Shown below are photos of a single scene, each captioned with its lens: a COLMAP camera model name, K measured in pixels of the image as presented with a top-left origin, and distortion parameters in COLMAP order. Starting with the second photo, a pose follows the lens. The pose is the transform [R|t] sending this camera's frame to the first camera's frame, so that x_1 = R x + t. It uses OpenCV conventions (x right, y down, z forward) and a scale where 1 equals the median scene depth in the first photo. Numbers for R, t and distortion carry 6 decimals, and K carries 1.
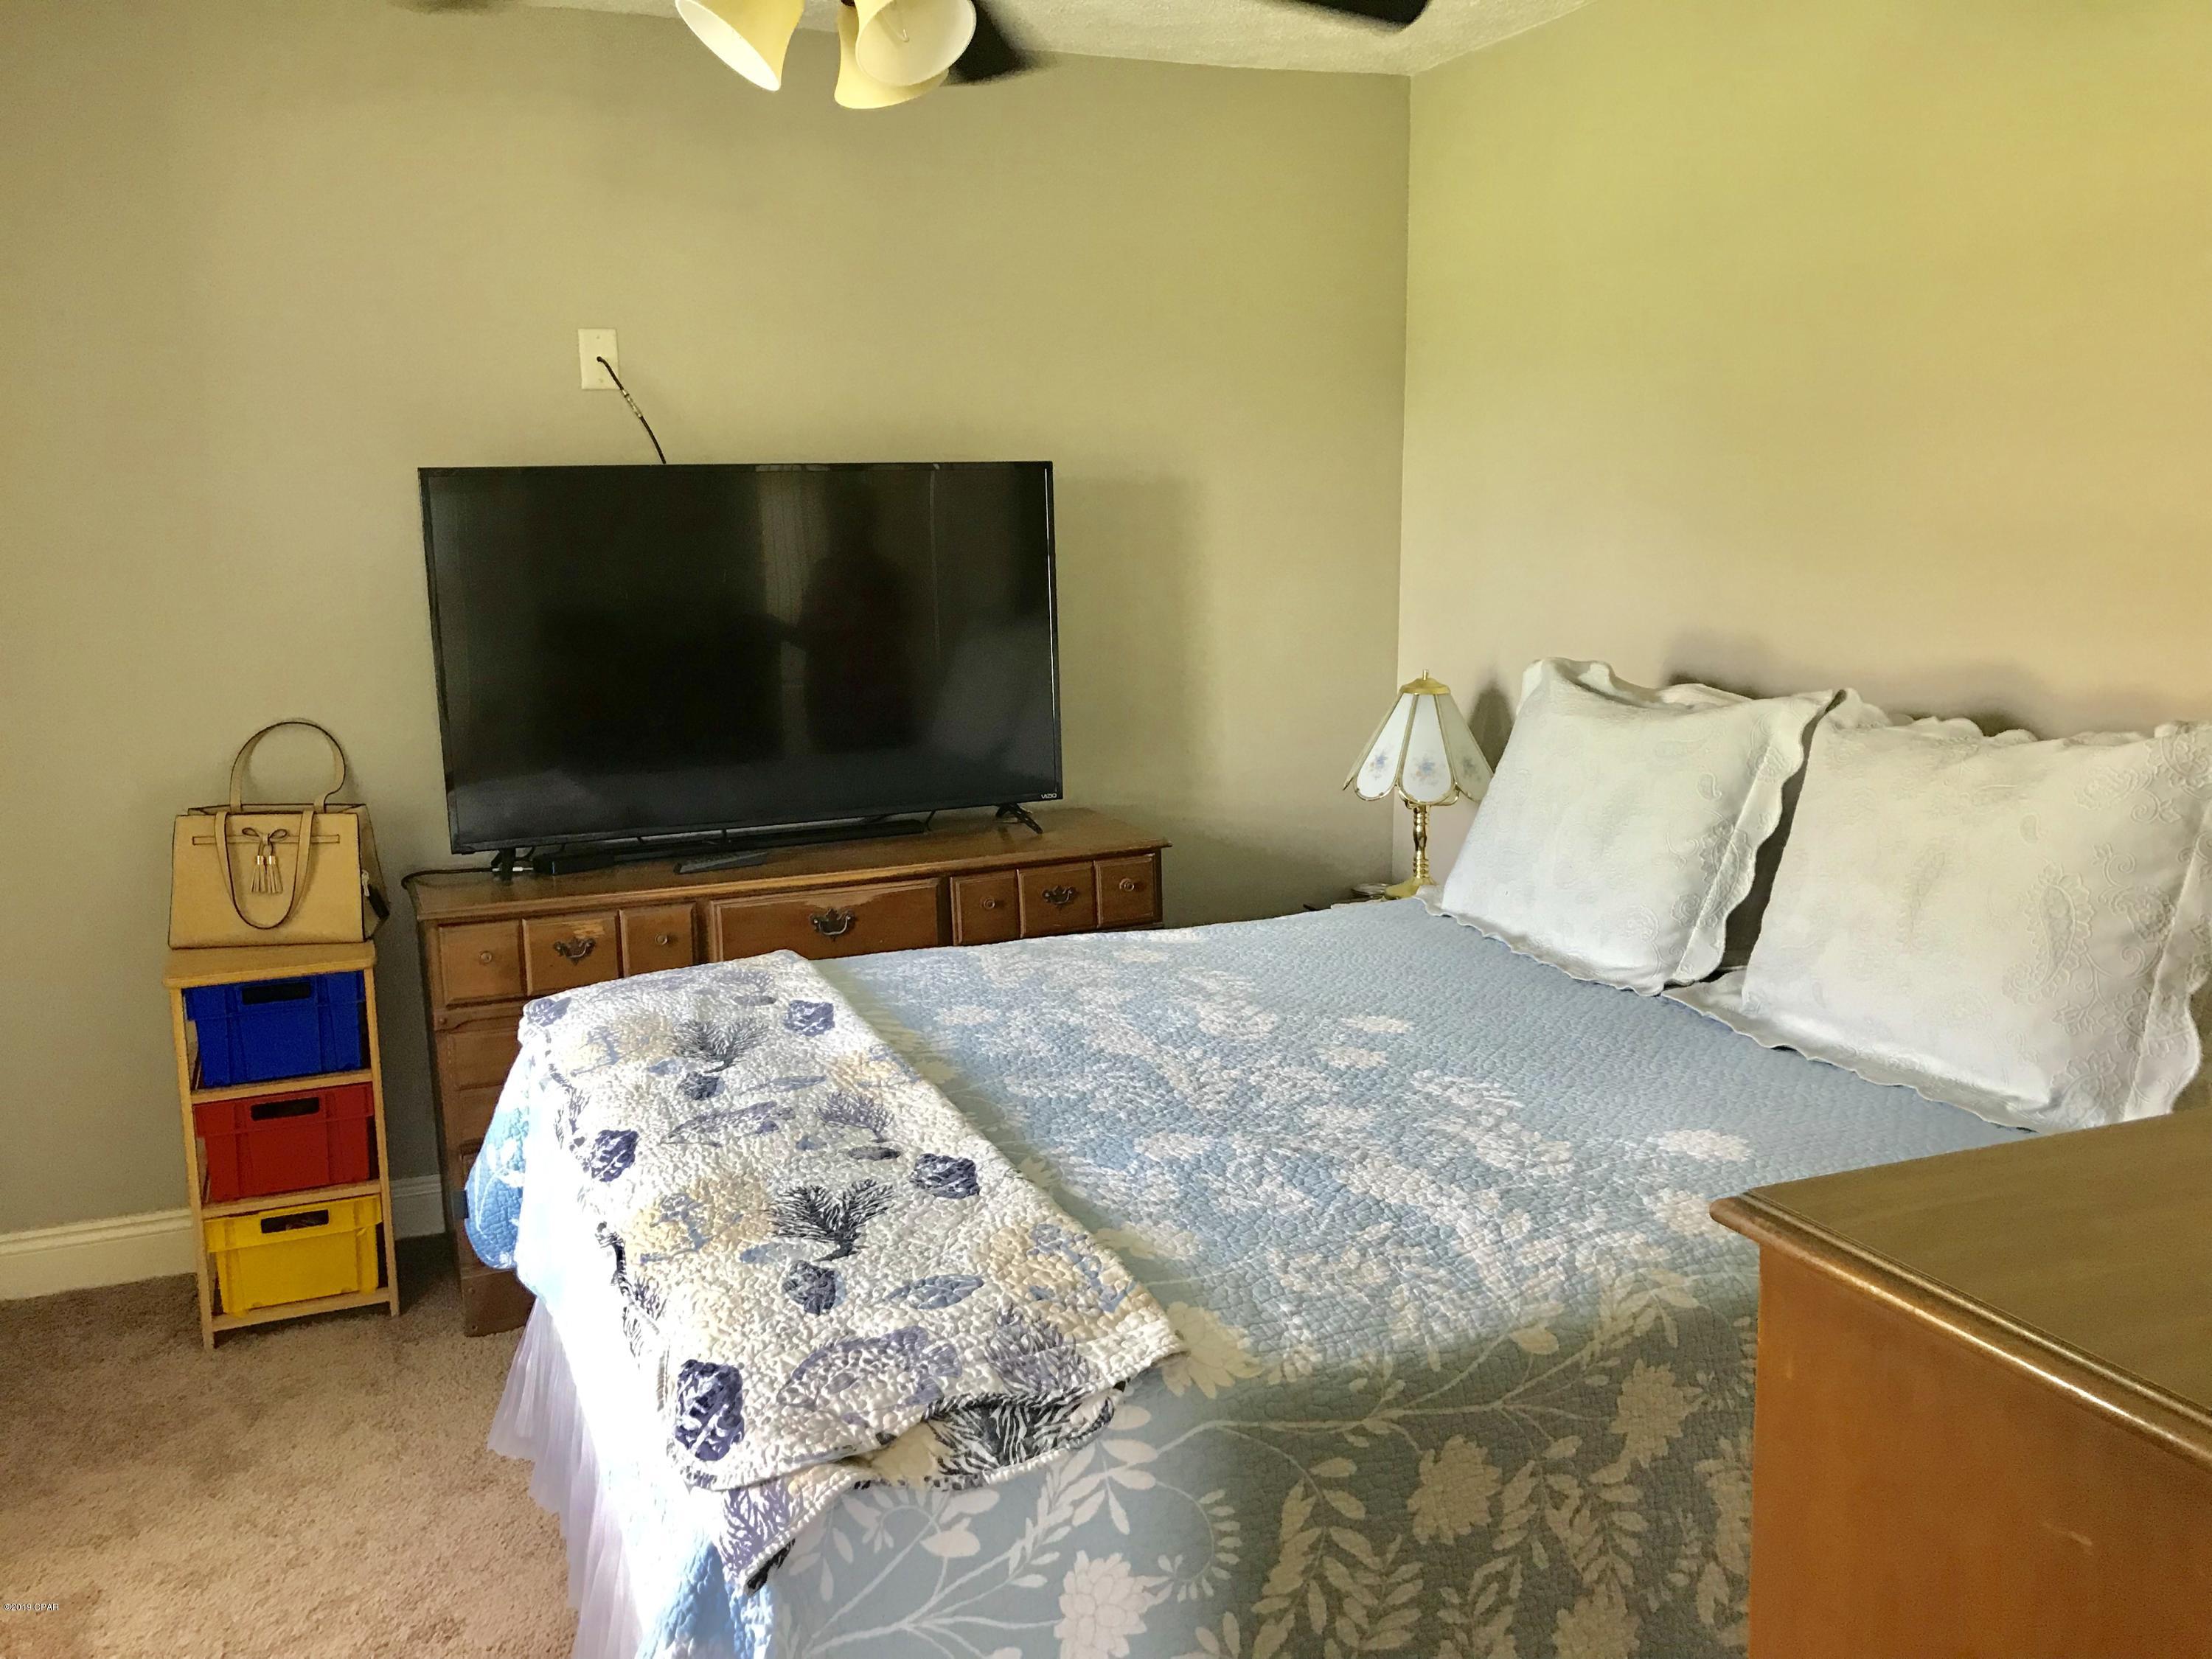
lens RADIAL K [[1810.0, 0, 1097.5], [0, 1810.0, 816.4], [0, 0, 1]] dist [0.081282, -0.128348]
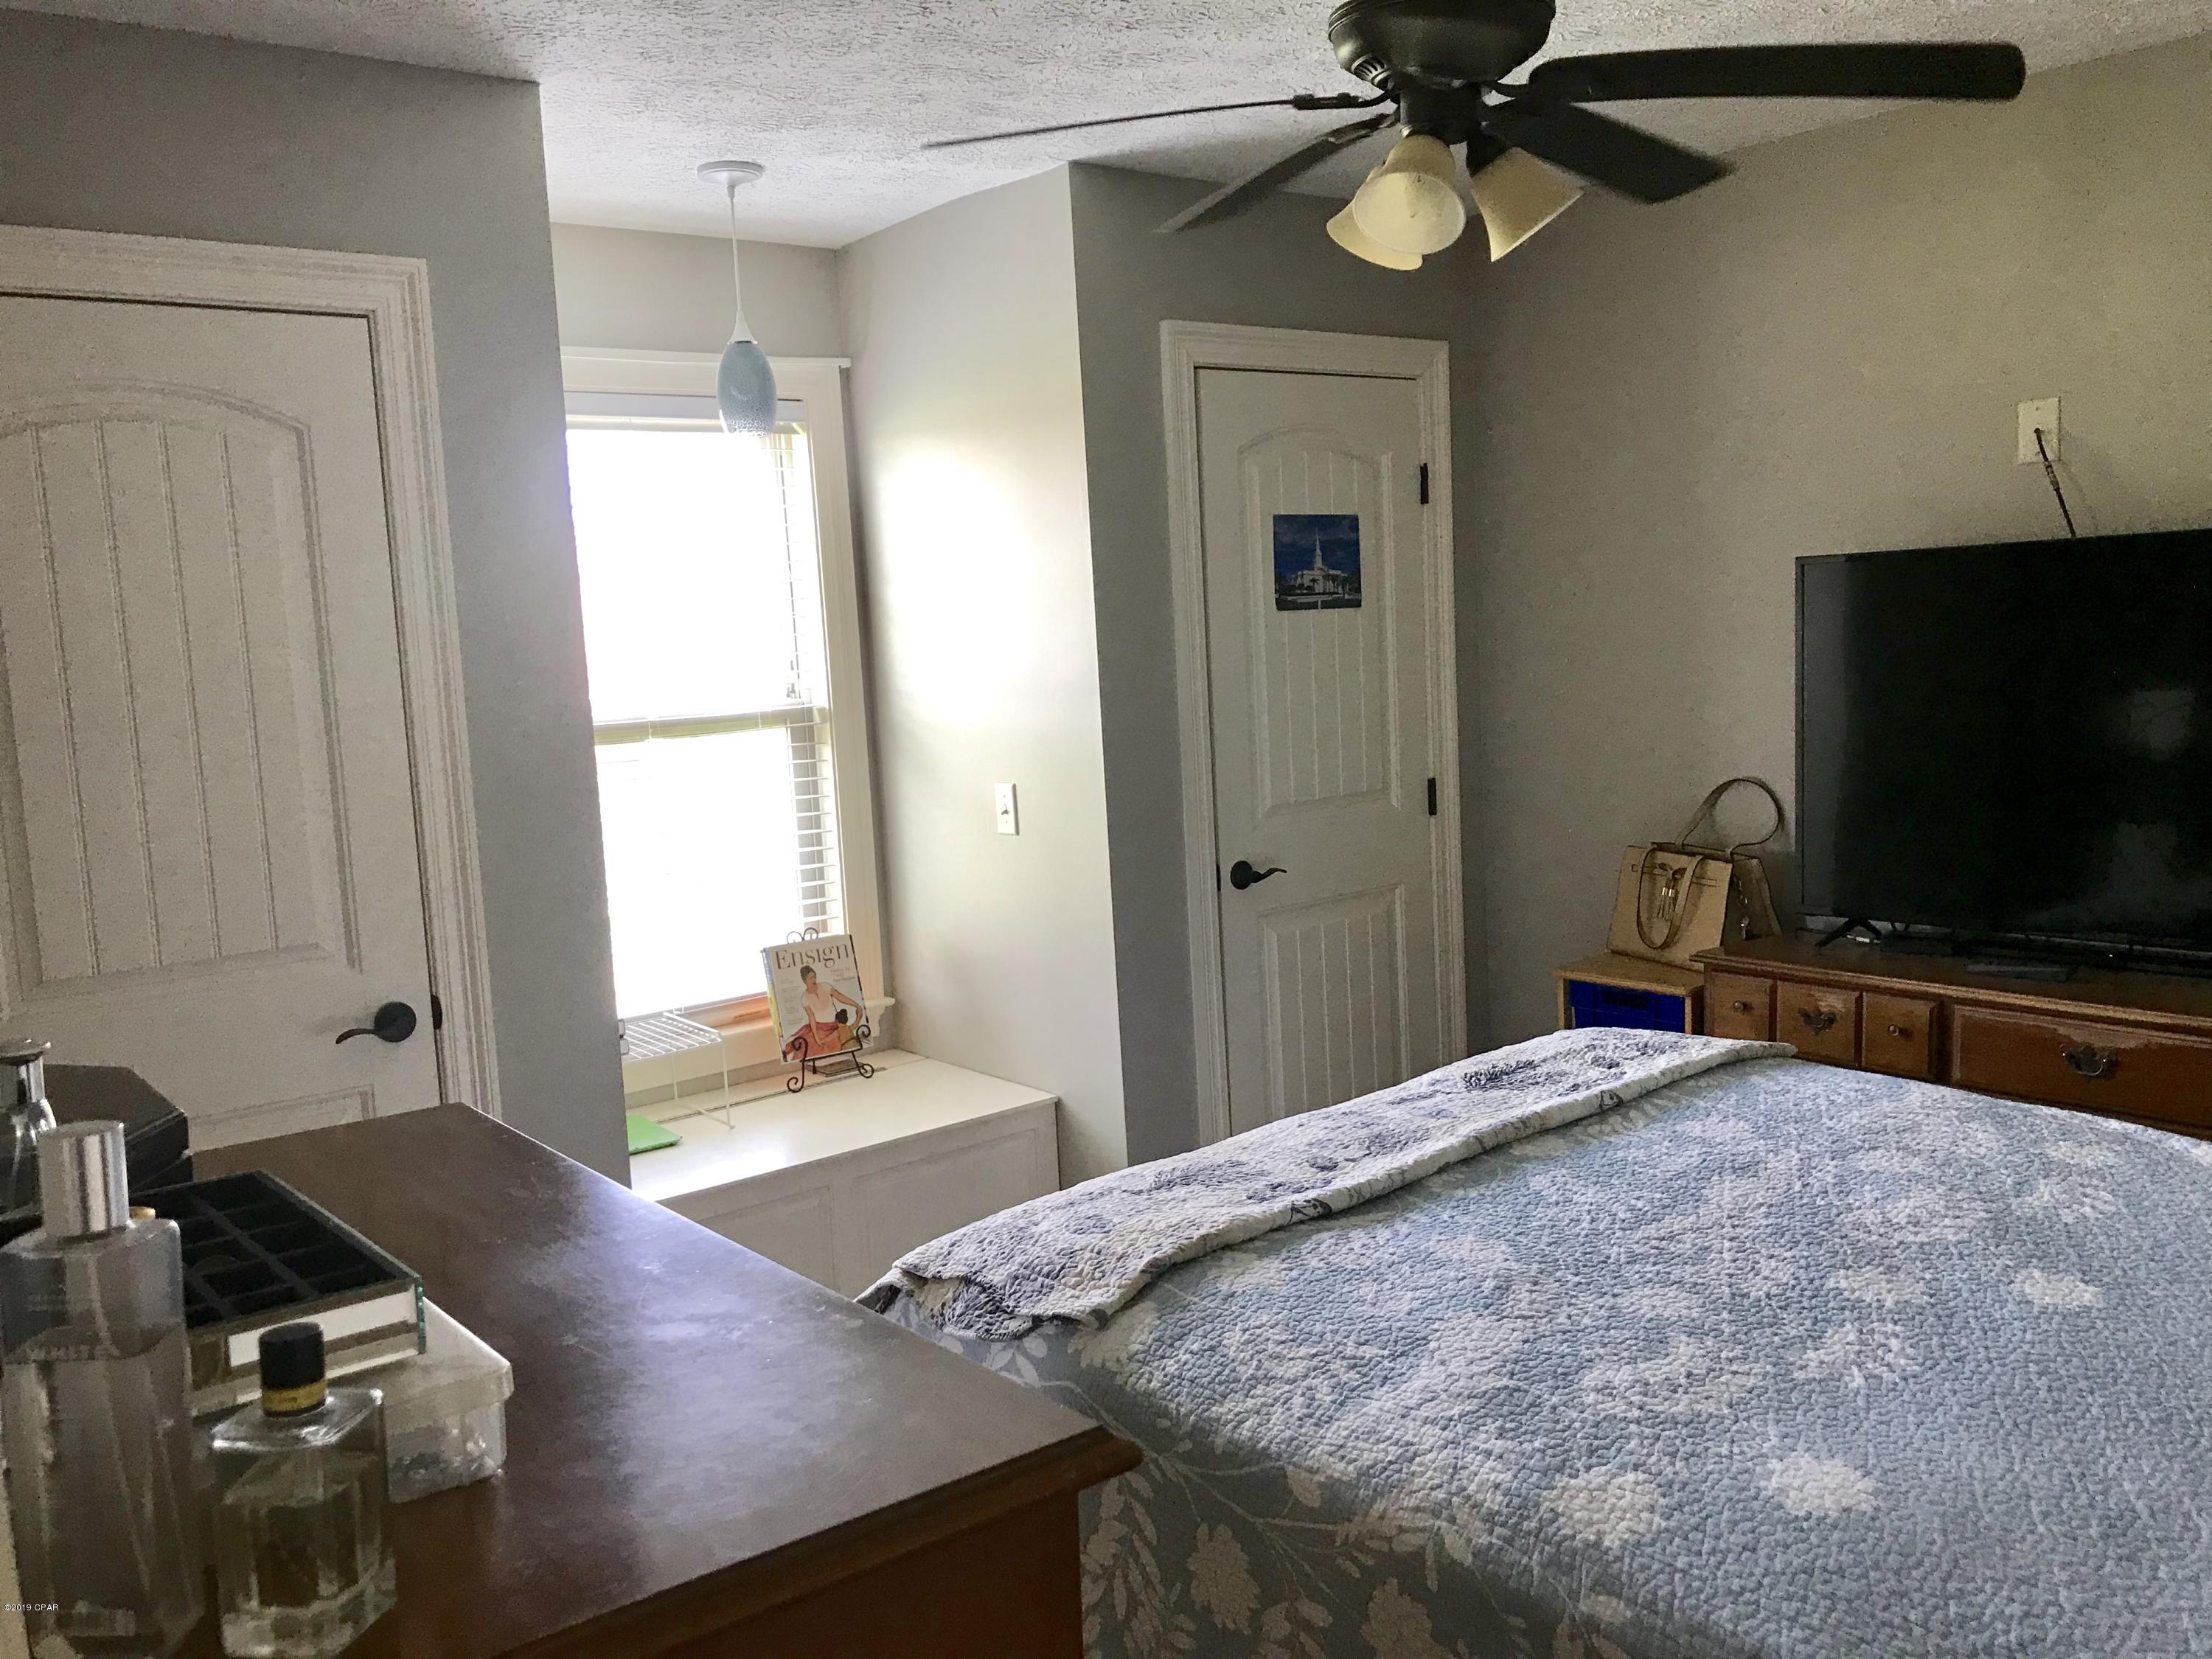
lens RADIAL K [[1810.0, 0, 1097.5], [0, 1810.0, 816.4], [0, 0, 1]] dist [0.081282, -0.128348]
pose [[0.292897, 0.106368, -0.950209, 0.918449], [-0.127062, 0.989309, 0.071579, -0.102192], [0.947664, 0.099770, 0.303281, 0.473615]]
